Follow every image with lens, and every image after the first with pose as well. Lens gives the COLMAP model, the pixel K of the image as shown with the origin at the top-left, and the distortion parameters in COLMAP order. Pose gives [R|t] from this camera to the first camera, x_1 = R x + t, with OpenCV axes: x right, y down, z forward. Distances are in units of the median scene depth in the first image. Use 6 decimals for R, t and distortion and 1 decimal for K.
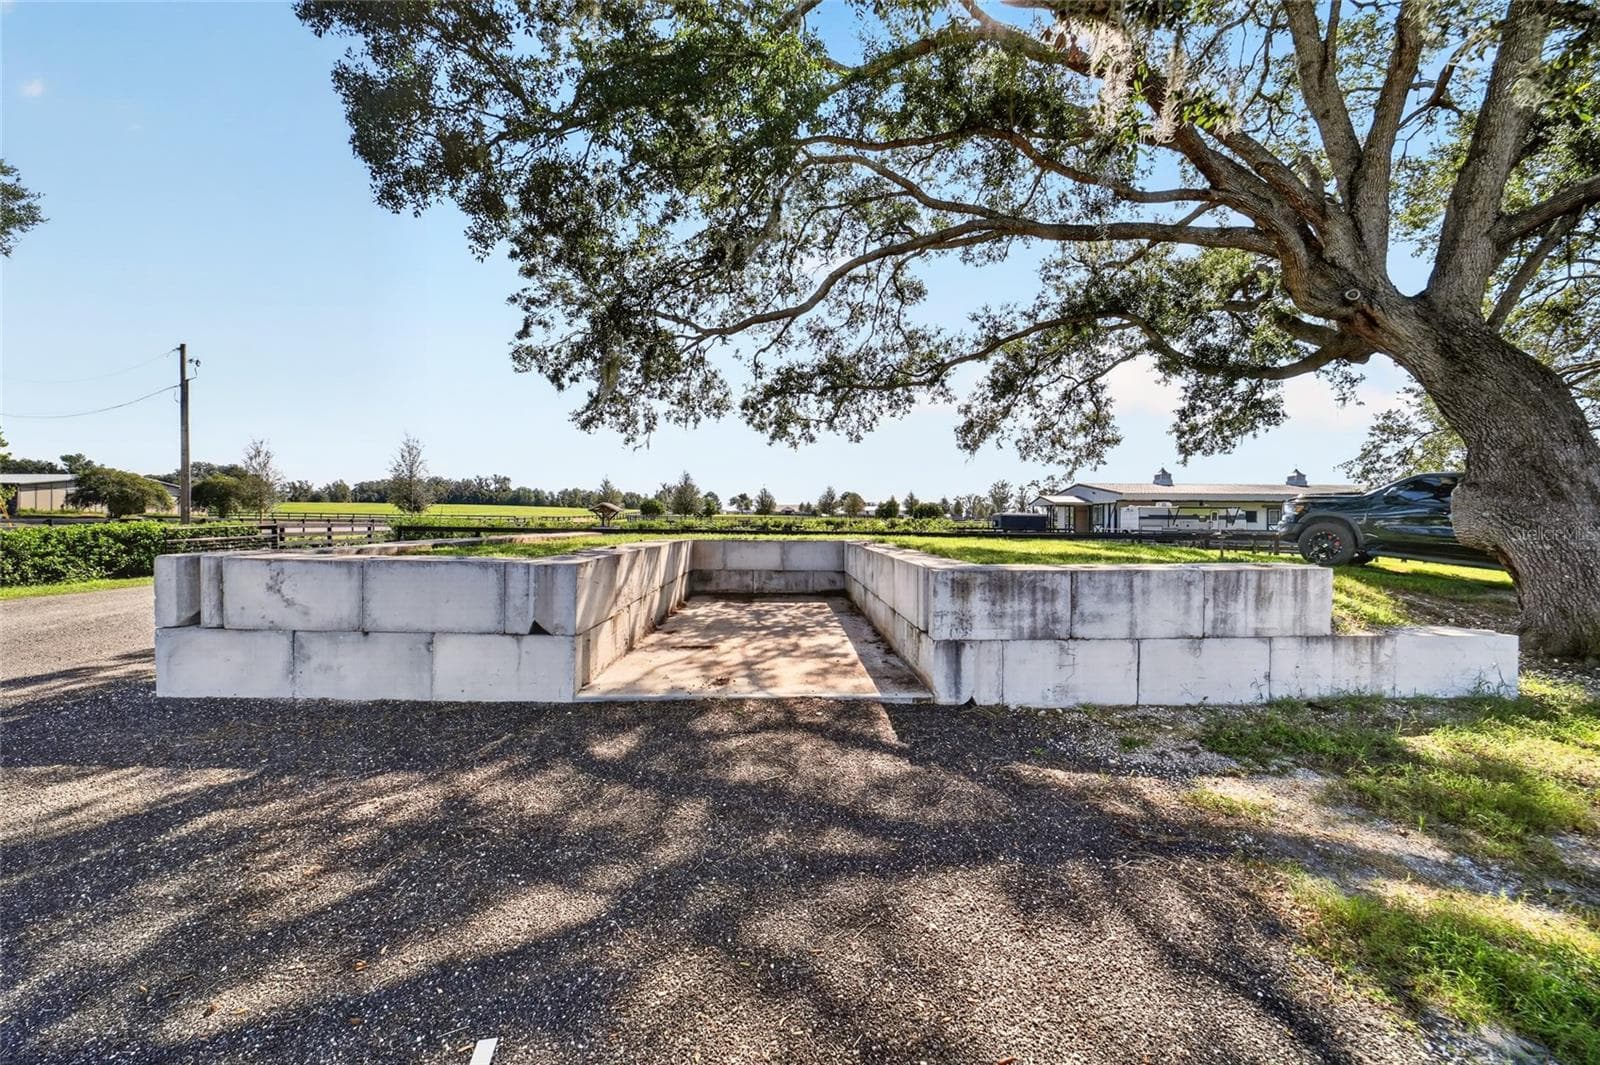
lens RADIAL K [[633.7, 0, 793.6], [0, 633.7, 532.1], [0, 0, 1]] dist [-0.049834, 0.014449]
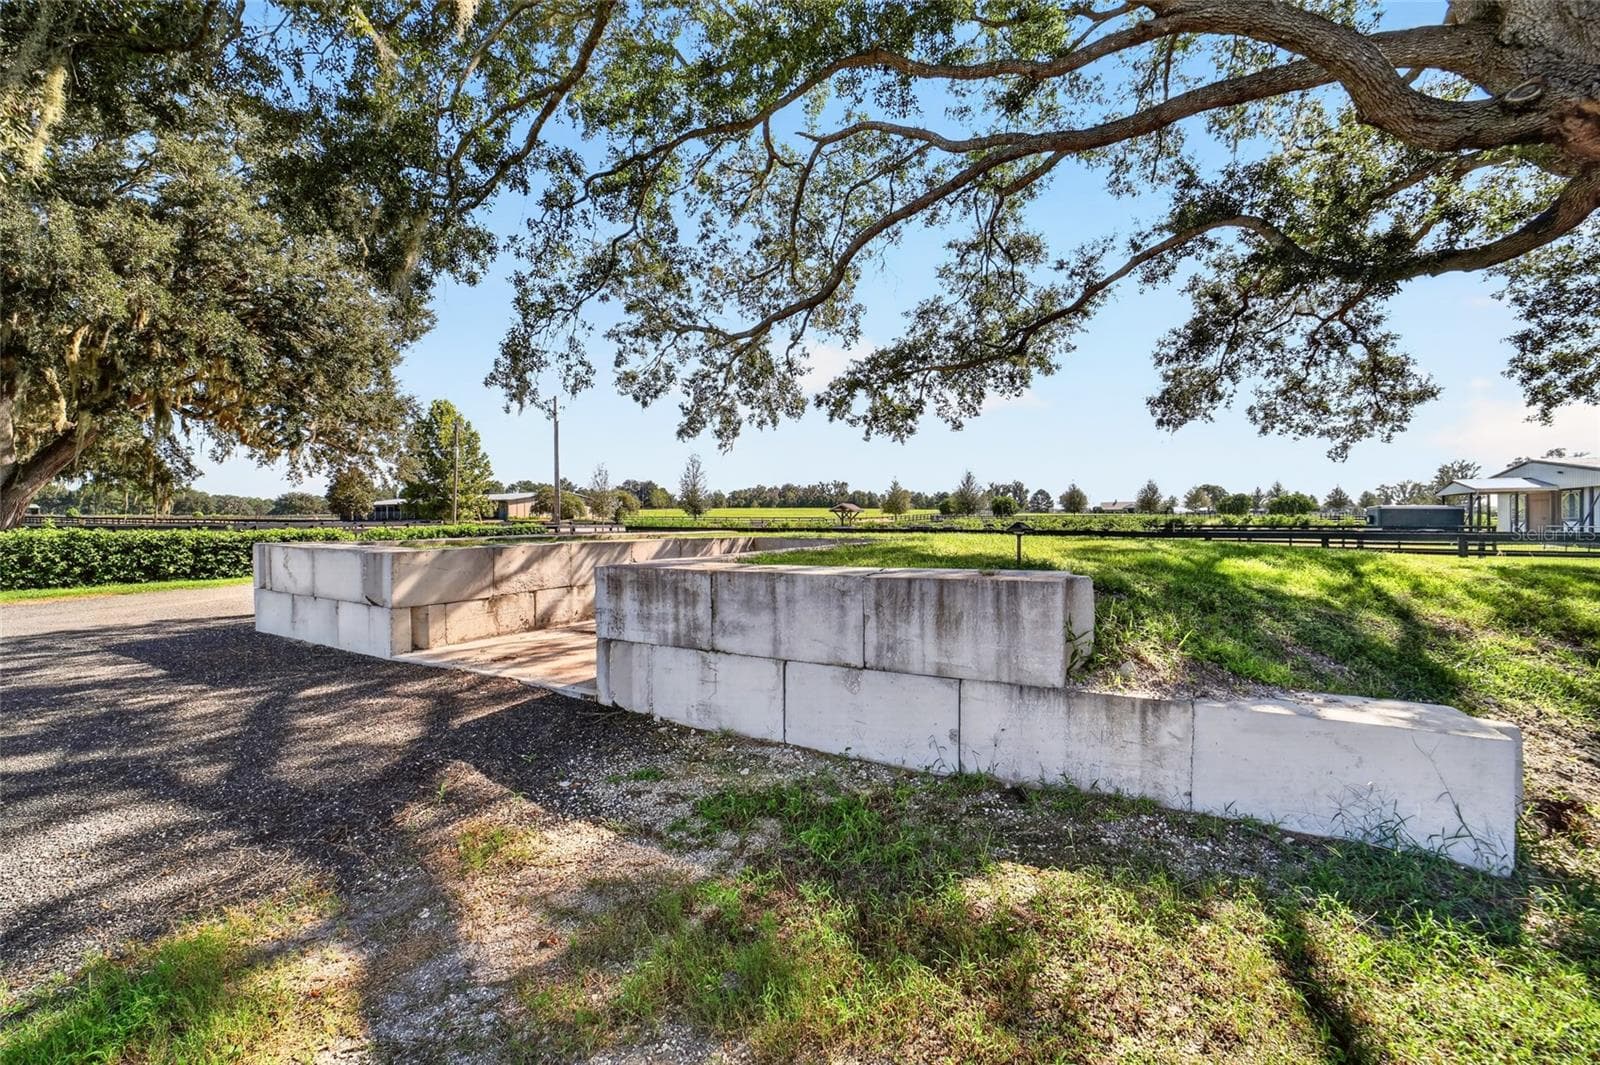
lens RADIAL K [[633.7, 0, 793.6], [0, 633.7, 532.1], [0, 0, 1]] dist [-0.049834, 0.014449]
pose [[0.861080, -0.000757, -0.508468, 0.913232], [0.000446, 1.000000, -0.000734, 0.008749], [0.508469, 0.000405, 0.861080, 0.295416]]
